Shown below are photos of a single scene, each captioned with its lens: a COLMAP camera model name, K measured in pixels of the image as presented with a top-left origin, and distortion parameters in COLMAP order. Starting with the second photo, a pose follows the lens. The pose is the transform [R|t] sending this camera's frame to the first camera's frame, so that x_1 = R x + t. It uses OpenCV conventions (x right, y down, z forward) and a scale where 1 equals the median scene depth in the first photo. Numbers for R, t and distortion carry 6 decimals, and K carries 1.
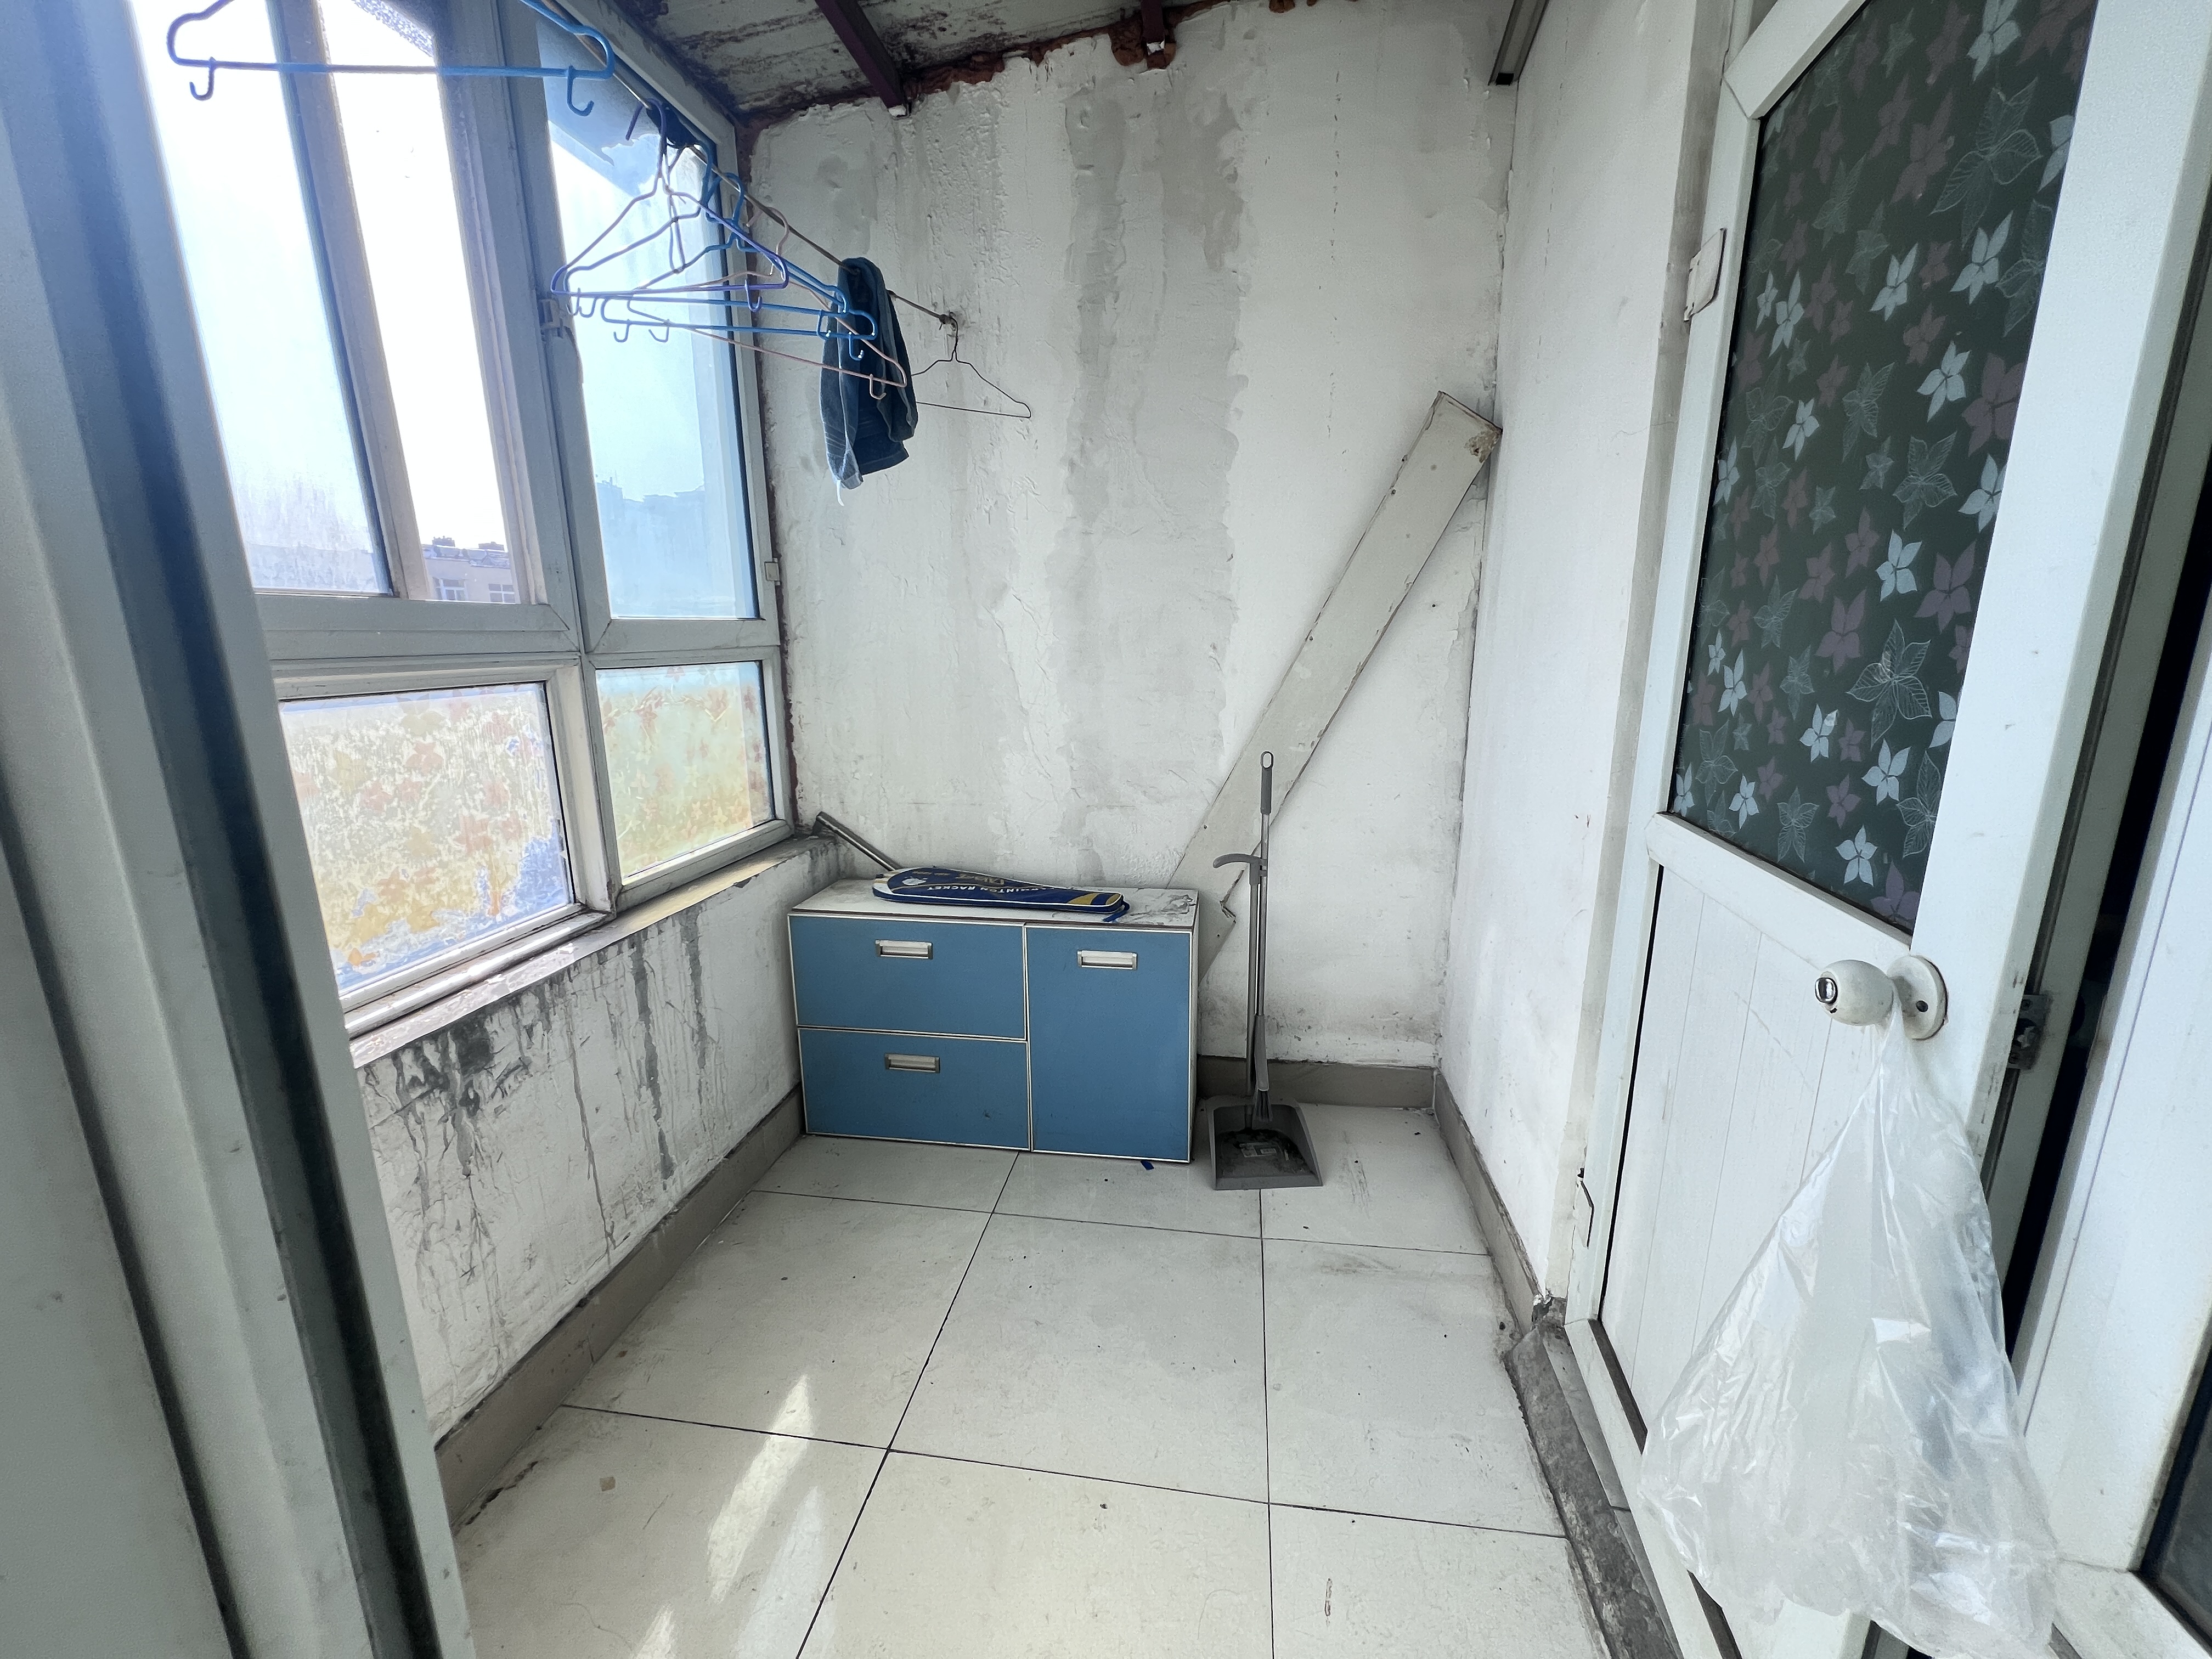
lens RADIAL K [[874.5, 0, 1104.9], [0, 874.5, 831.0], [0, 0, 1]] dist [-0.002352, -0.000334]
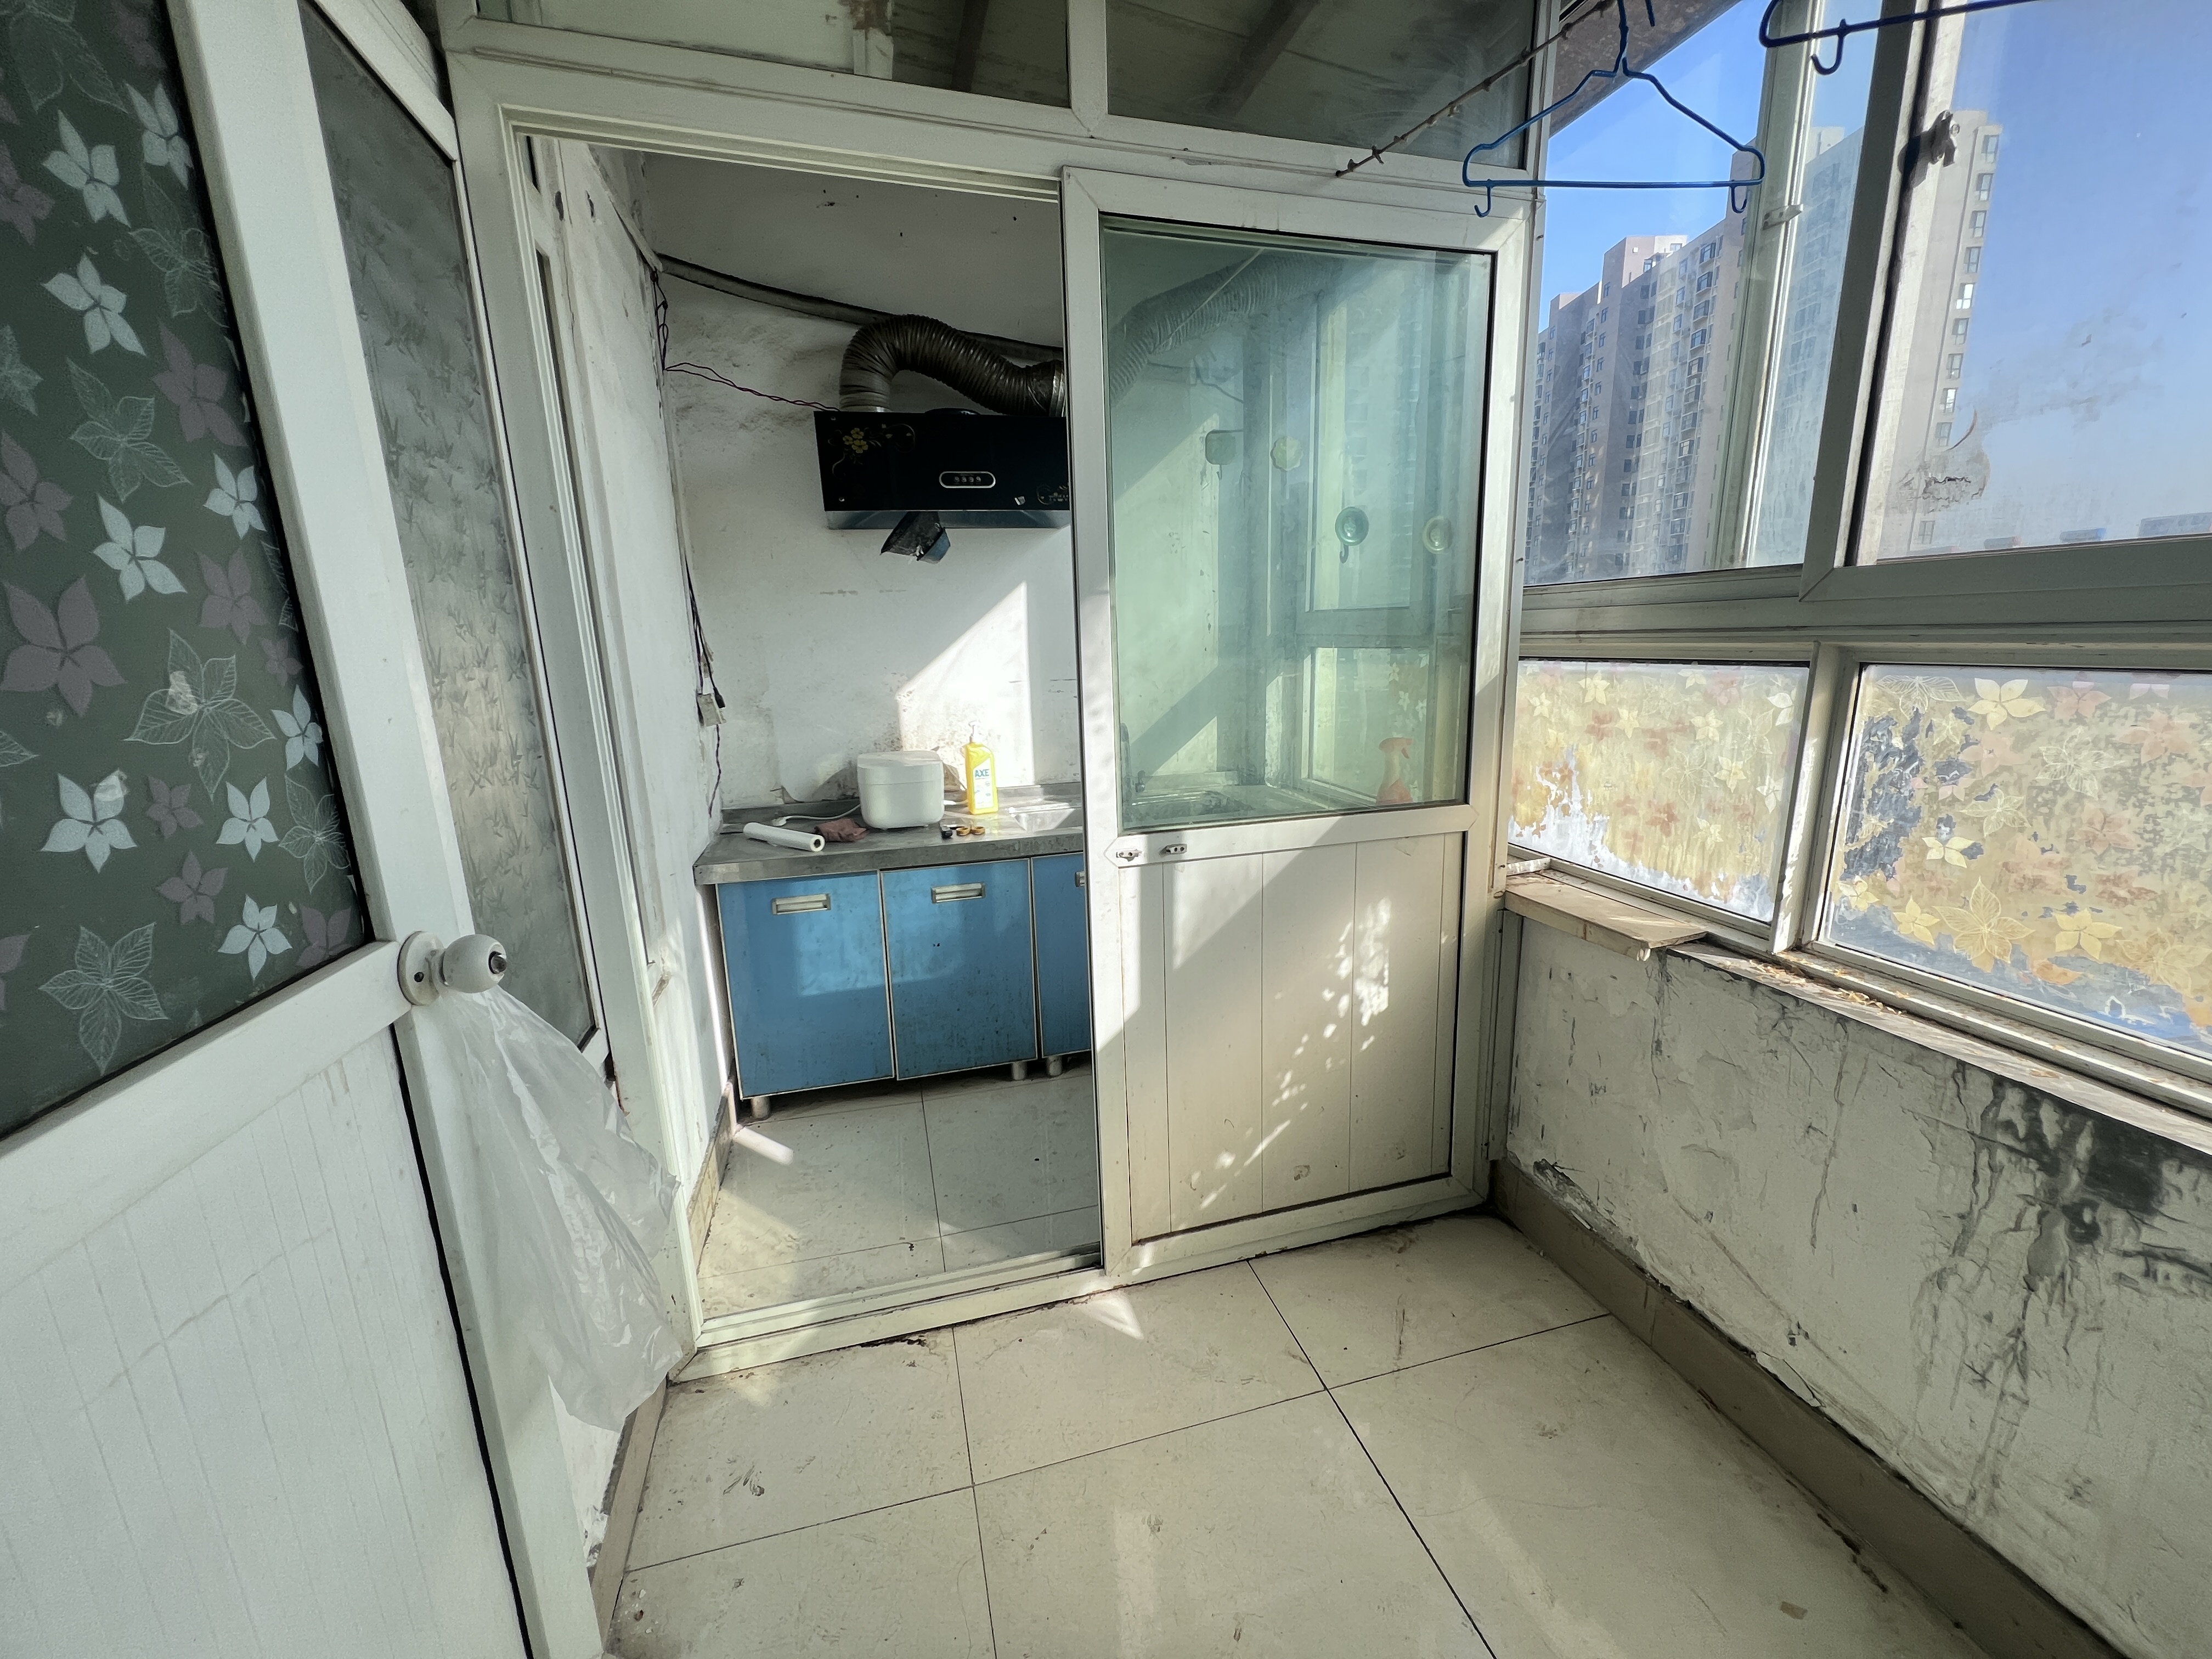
lens RADIAL K [[874.5, 0, 1111.8], [0, 874.5, 827.5], [0, 0, 1]] dist [-0.002352, -0.000334]
pose [[-0.912492, 0.115729, -0.392383, 0.259058], [-0.058640, 0.912246, 0.405425, -0.231948], [0.404869, 0.392956, -0.825631, 1.065555]]
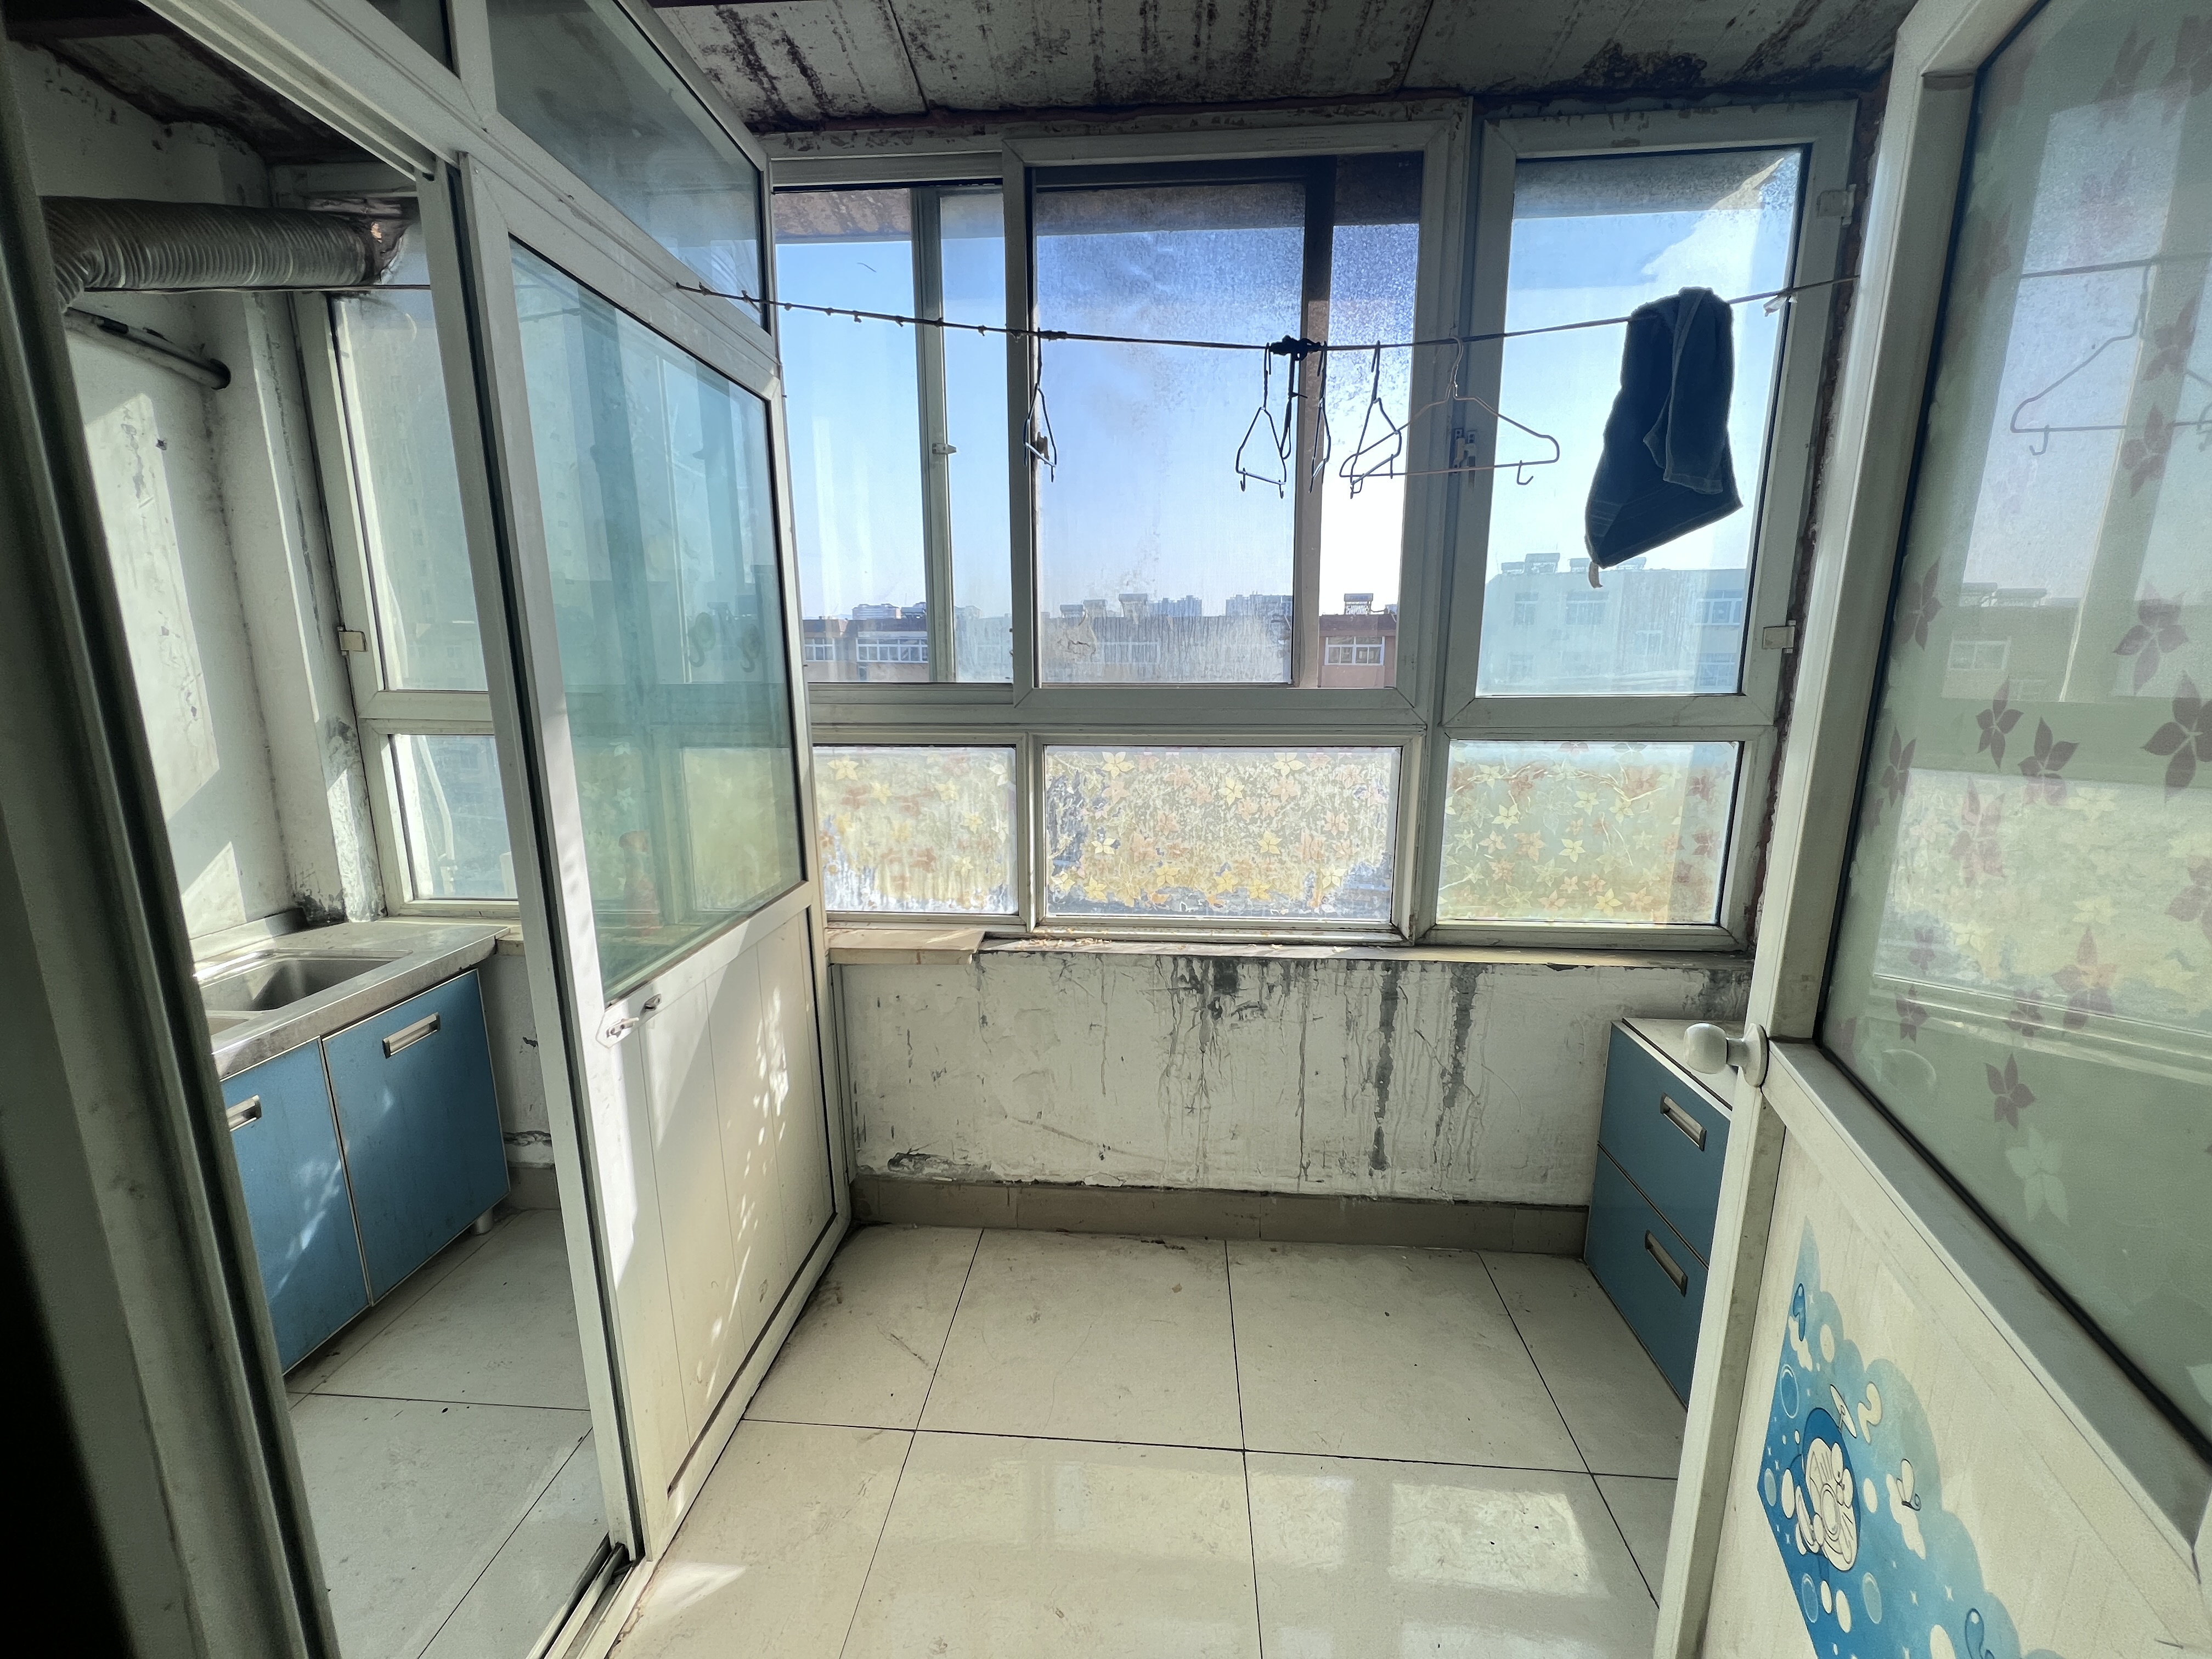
lens RADIAL K [[874.5, 0, 1106.5], [0, 874.5, 829.4], [0, 0, 1]] dist [-0.002352, -0.000334]
pose [[0.076940, 0.197725, -0.977233, 0.663069], [-0.216118, 0.960143, 0.177252, -0.214275], [0.973331, 0.197560, 0.116606, 0.527484]]
